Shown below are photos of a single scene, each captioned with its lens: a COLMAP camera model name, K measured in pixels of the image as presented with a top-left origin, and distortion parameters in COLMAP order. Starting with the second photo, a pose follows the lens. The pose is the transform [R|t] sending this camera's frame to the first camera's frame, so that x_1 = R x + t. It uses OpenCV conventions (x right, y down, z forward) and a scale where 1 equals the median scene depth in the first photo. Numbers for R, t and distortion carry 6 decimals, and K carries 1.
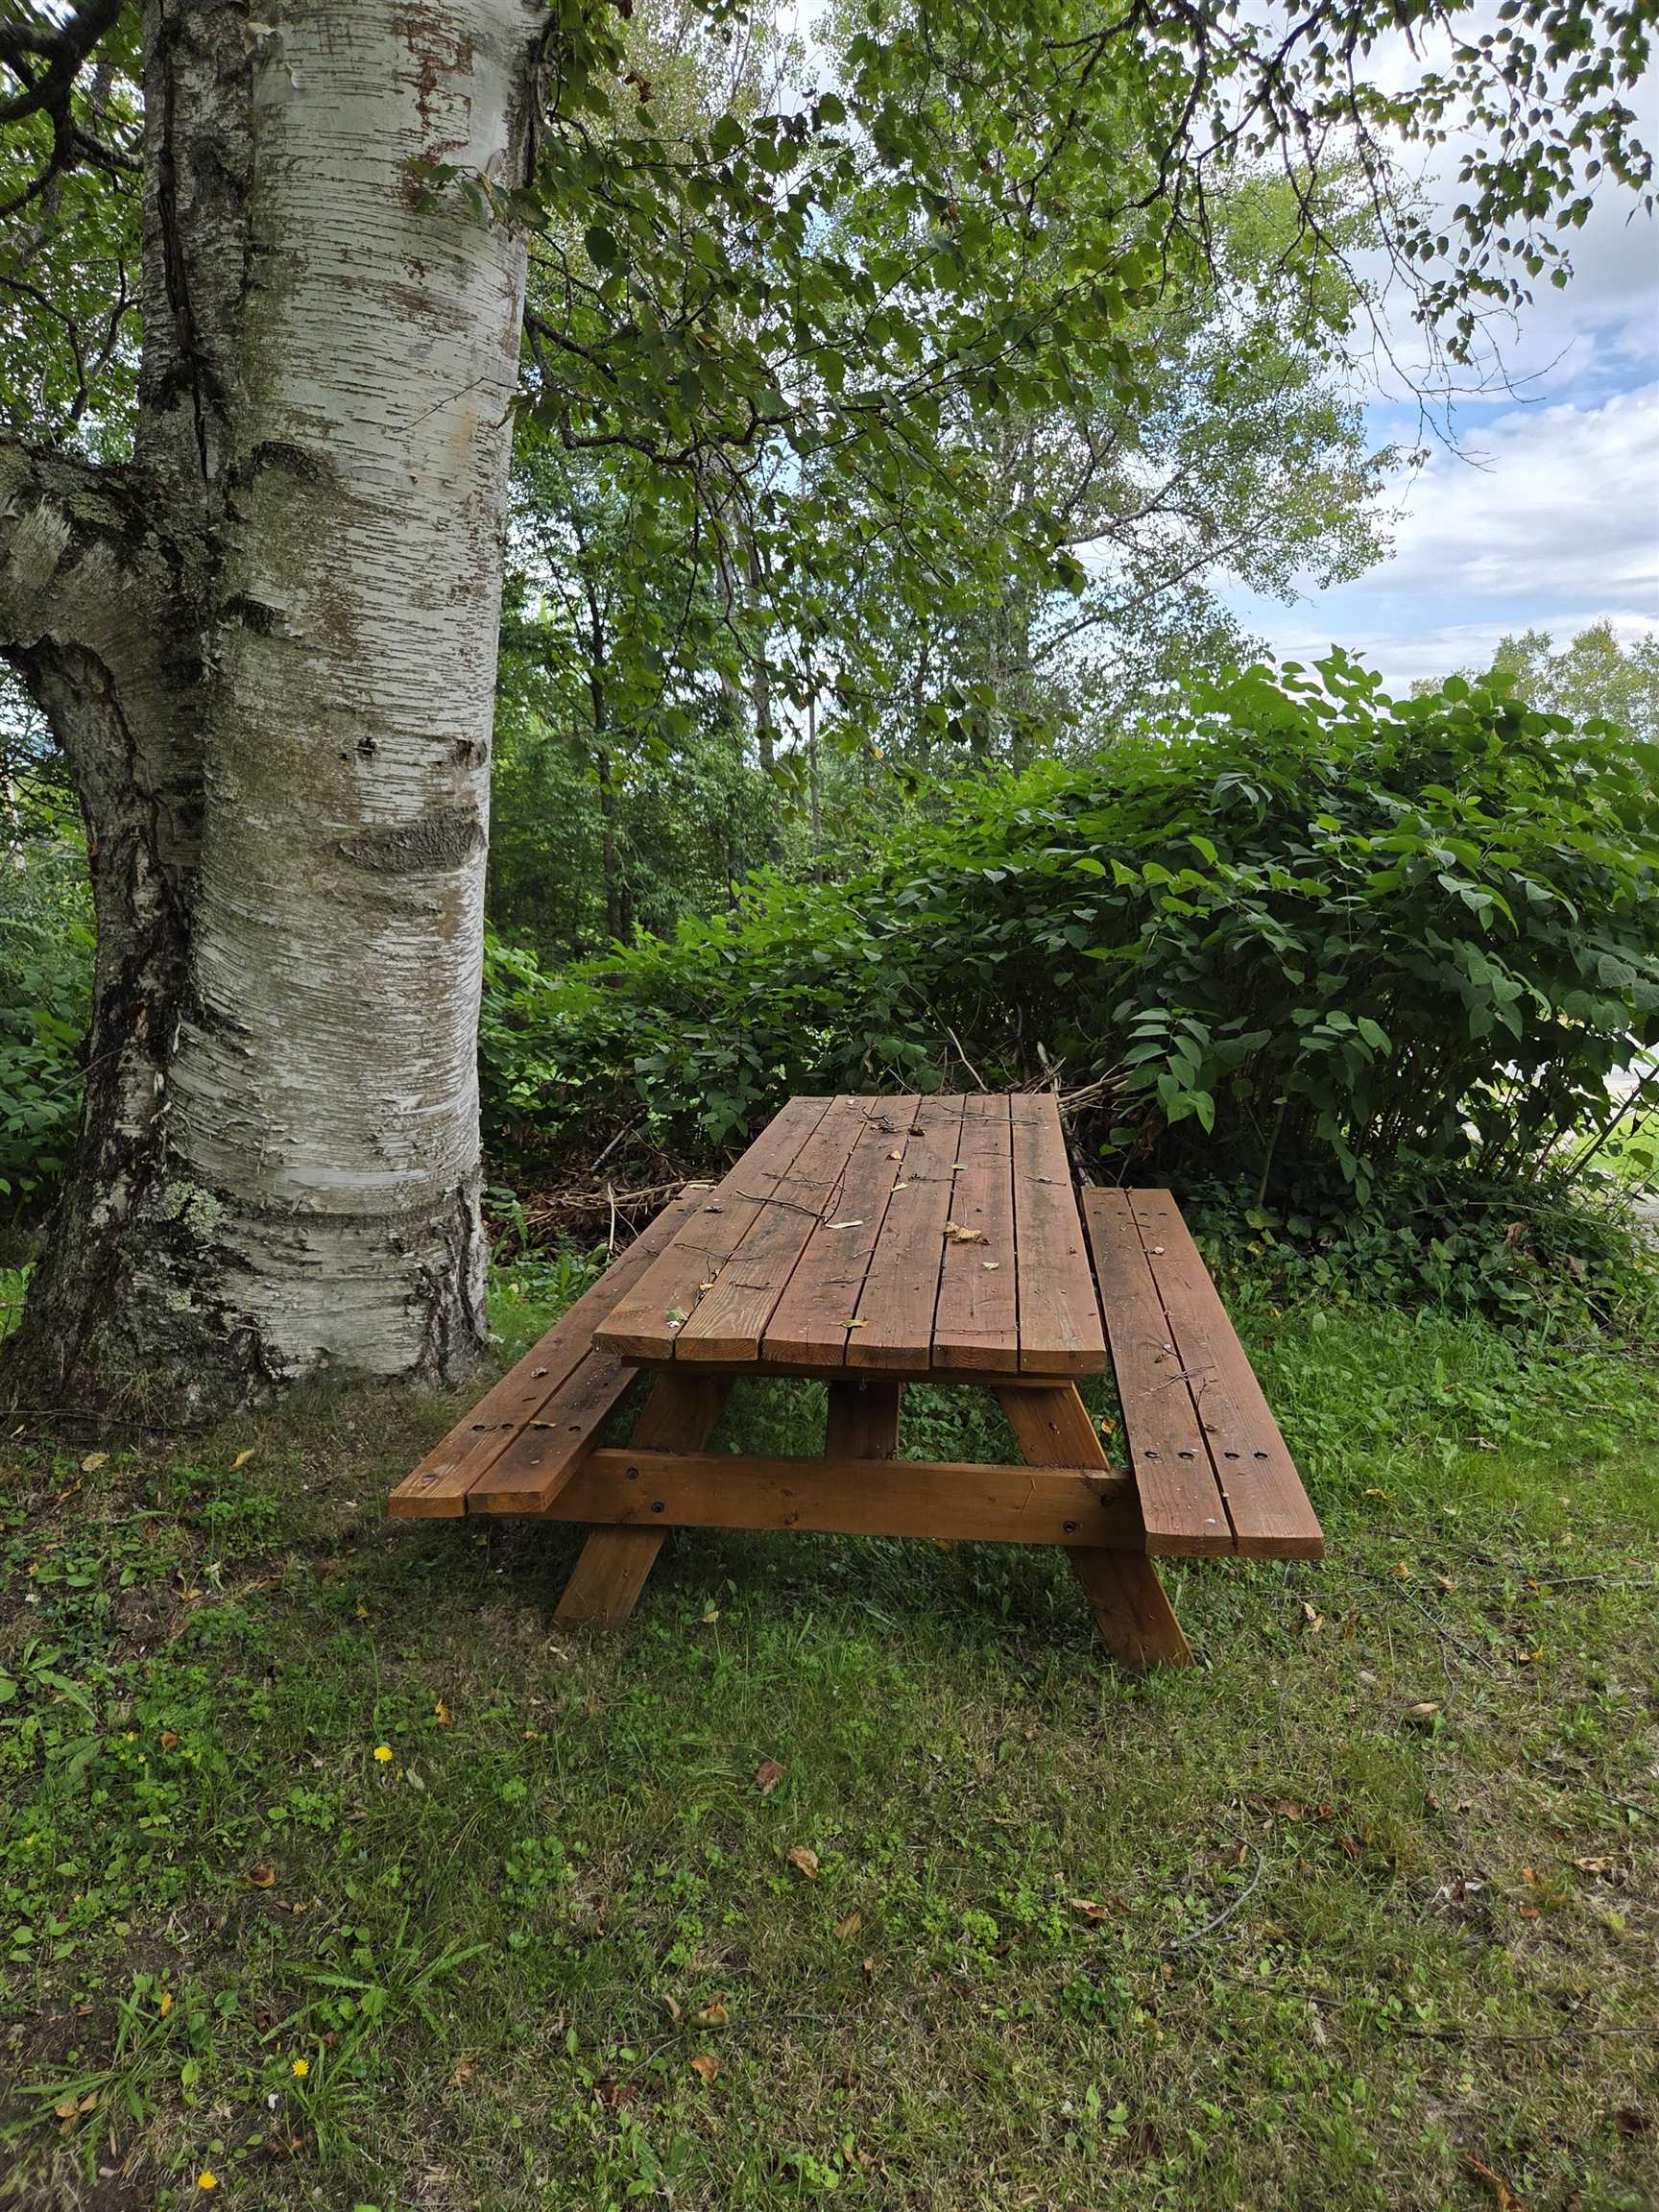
lens RADIAL K [[1435.4, 0, 886.4], [0, 1435.4, 1108.7], [0, 0, 1]] dist [0.056109, -0.043176]
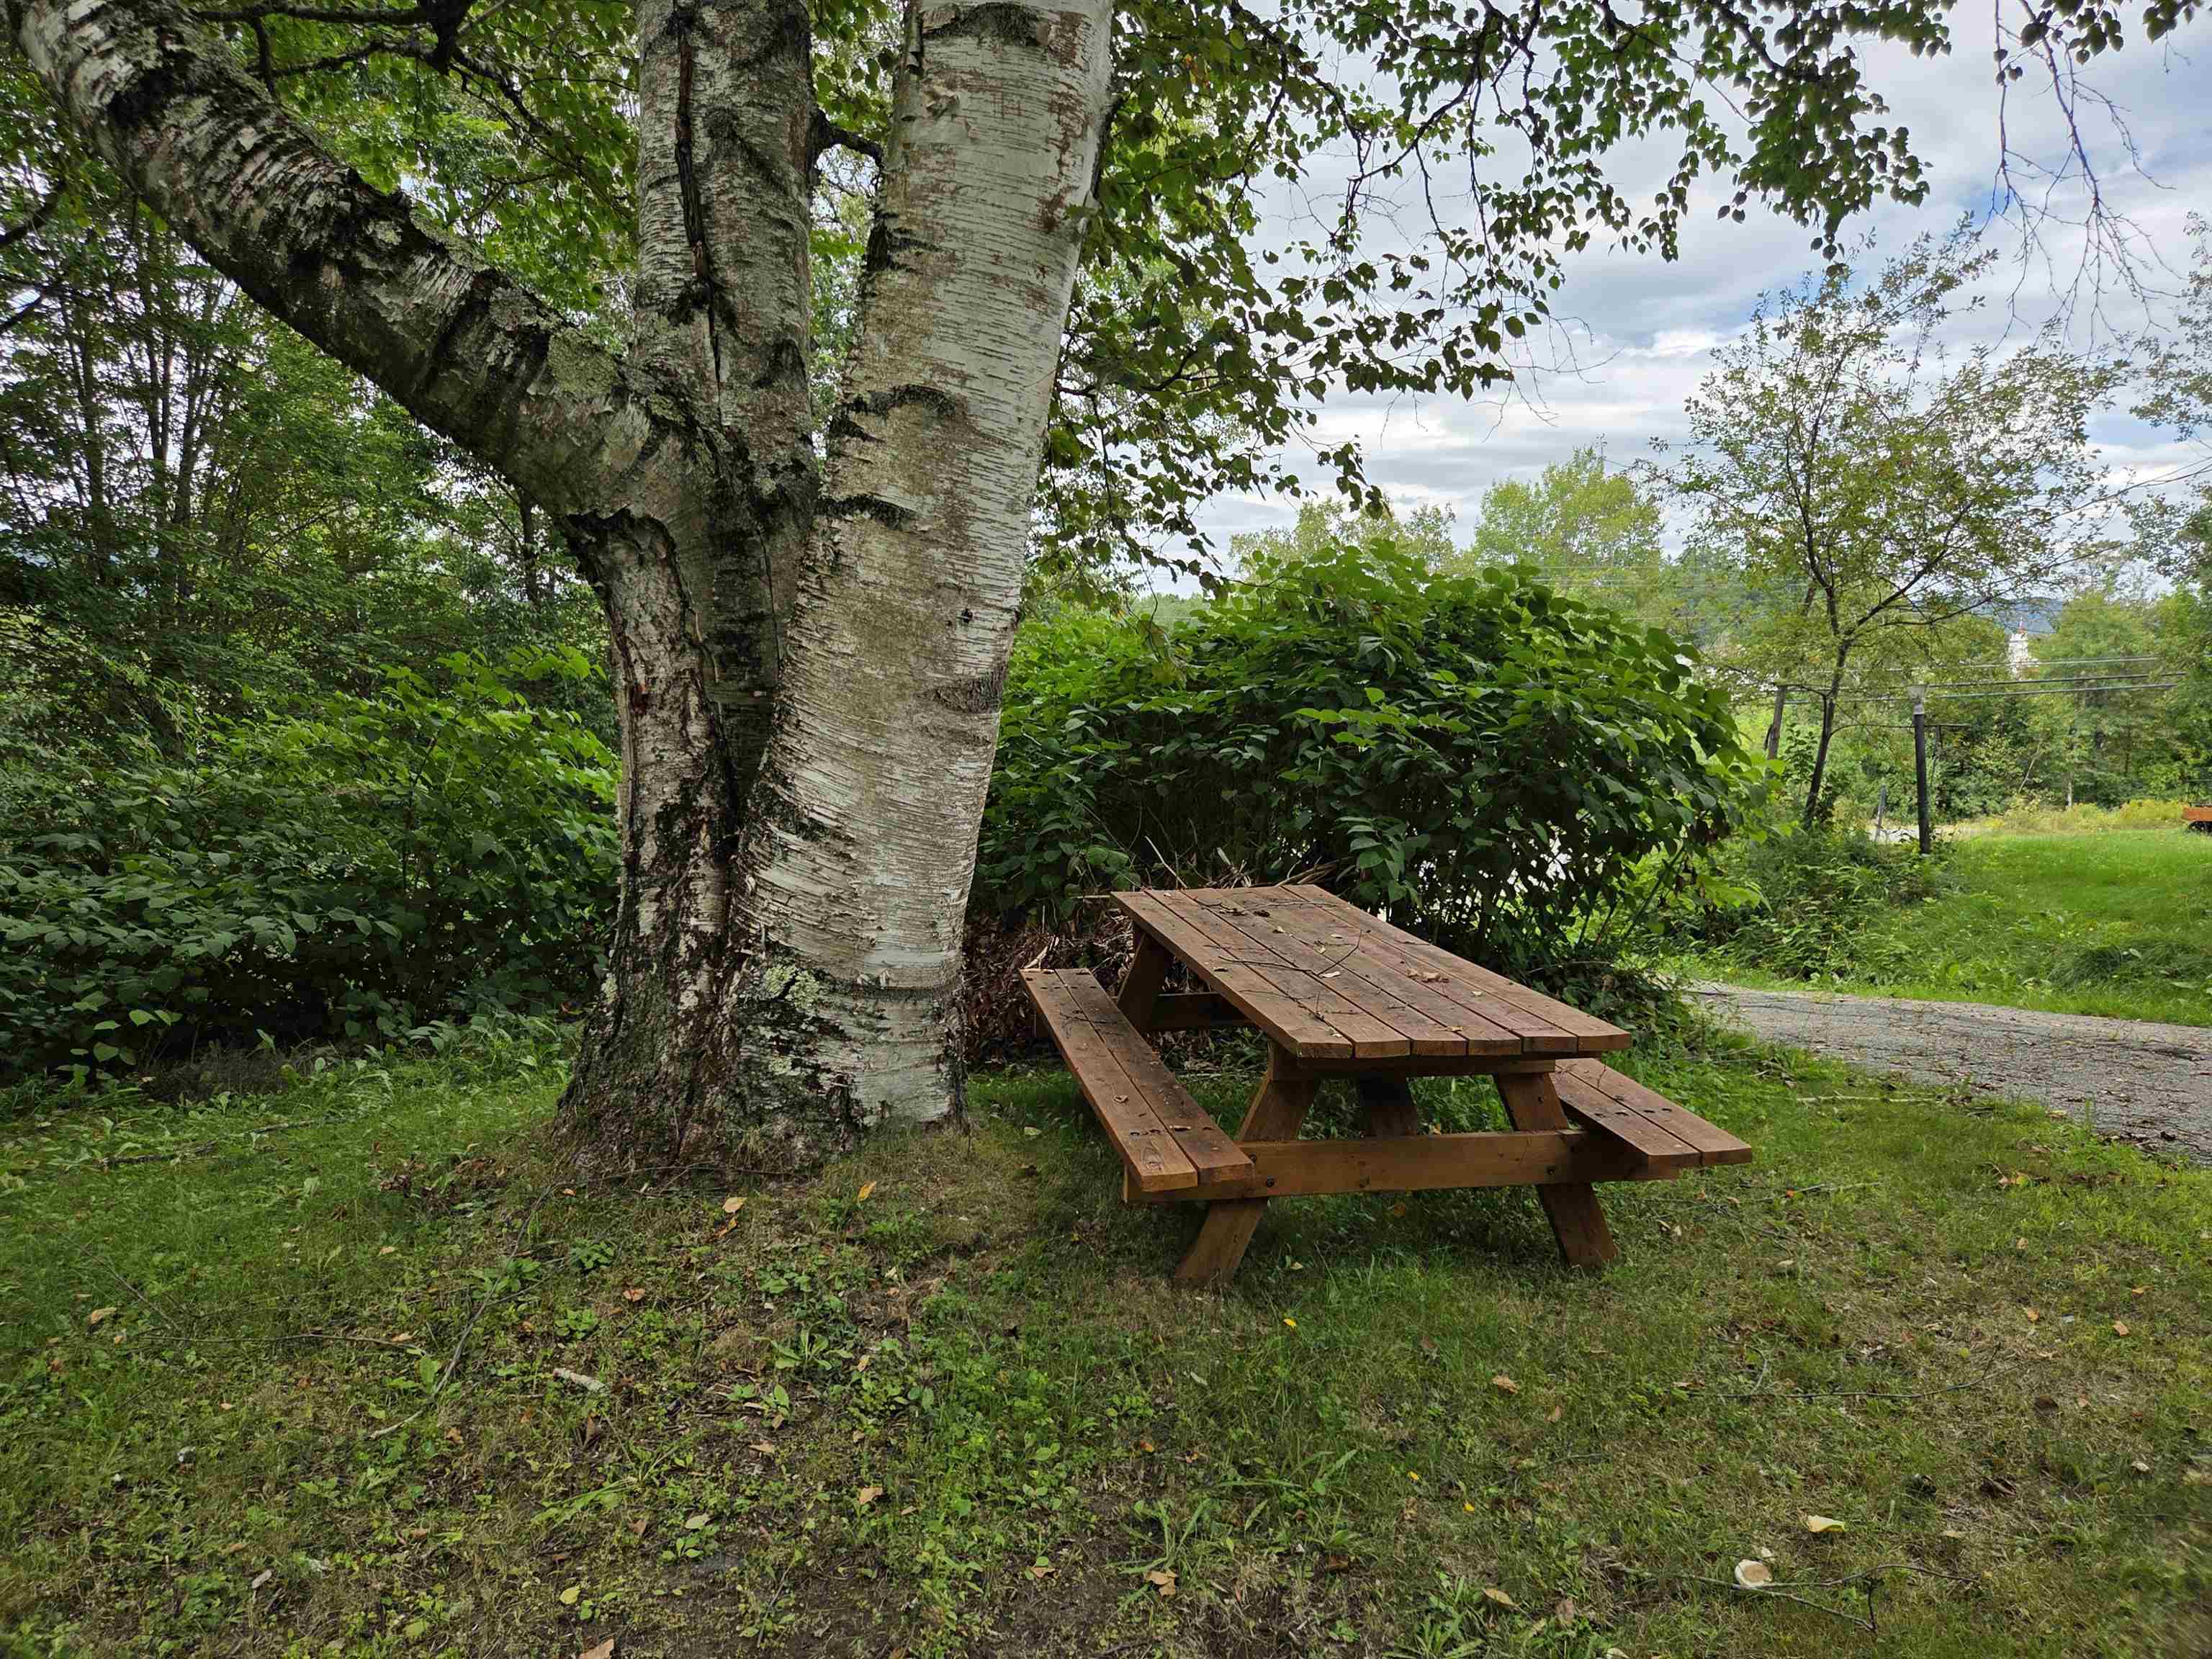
lens RADIAL K [[1435.4, 0, 1102.5], [0, 1435.4, 824.3], [0, 0, 1]] dist [0.056109, -0.043176]
pose [[0.957288, -0.010844, 0.288934, -0.572124], [0.031928, 0.997150, -0.068357, 0.023515], [-0.287369, 0.074663, 0.954905, -0.221762]]
